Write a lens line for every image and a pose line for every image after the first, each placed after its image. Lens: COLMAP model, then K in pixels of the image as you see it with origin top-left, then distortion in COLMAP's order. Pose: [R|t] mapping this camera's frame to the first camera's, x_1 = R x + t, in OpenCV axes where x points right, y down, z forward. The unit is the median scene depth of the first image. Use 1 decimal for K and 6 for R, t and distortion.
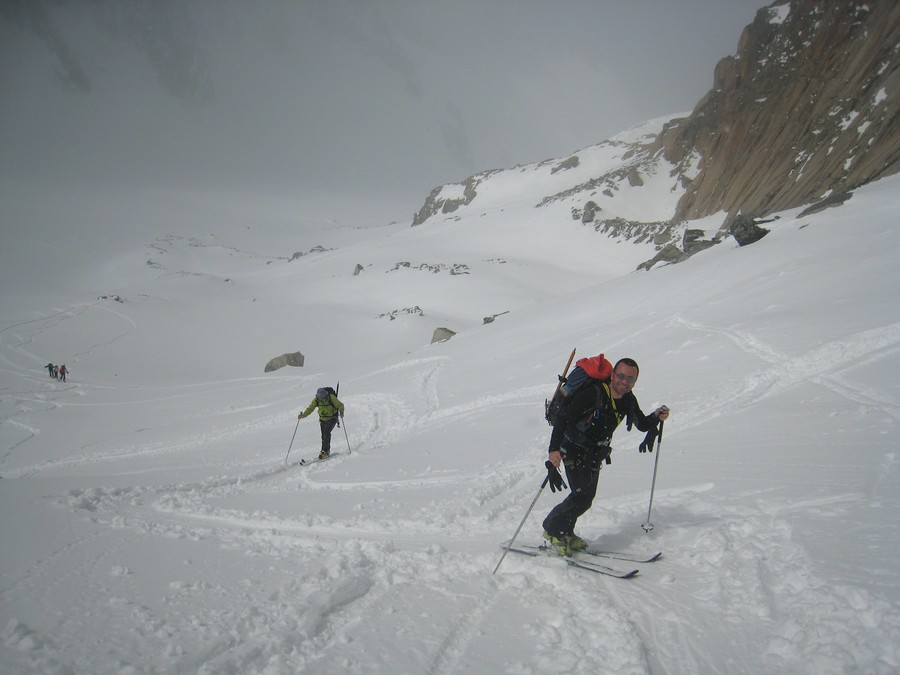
lens RADIAL K [[749.8, 0, 452.4], [0, 749.8, 341.7], [0, 0, 1]] dist [-0.132924, 0.064339]
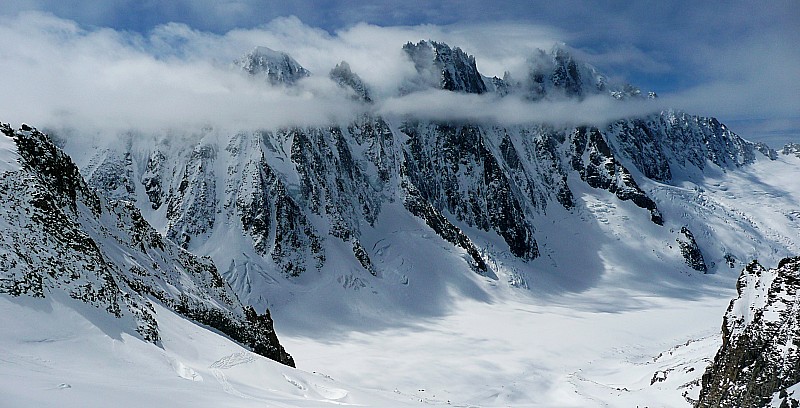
lens RADIAL K [[627.0, 0, 382.1], [0, 627.0, 183.7], [0, 0, 1]] dist [-0.046955, 0.021727]
pose [[0.876407, -0.141125, -0.460429, 0.503498], [0.001042, 0.956650, -0.291237, -0.315649], [0.481570, 0.254762, 0.838562, -3.733480]]
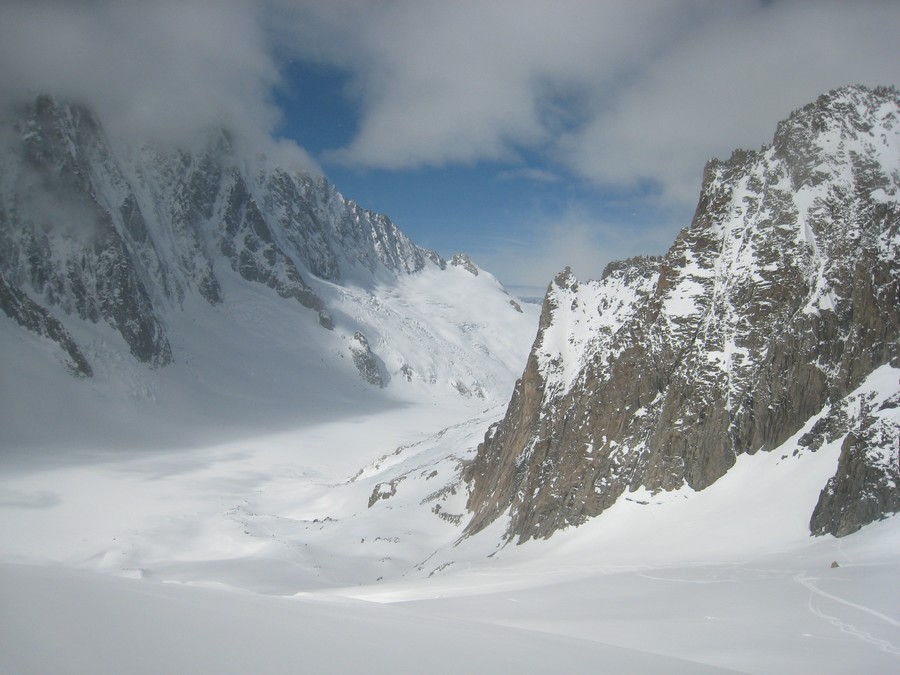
lens RADIAL K [[749.8, 0, 458.3], [0, 749.8, 343.5], [0, 0, 1]] dist [-0.132924, 0.064339]
pose [[0.985757, -0.100254, 0.135025, -0.065816], [0.127639, 0.968783, -0.212526, -0.170720], [-0.109503, 0.226734, 0.967781, -2.001397]]
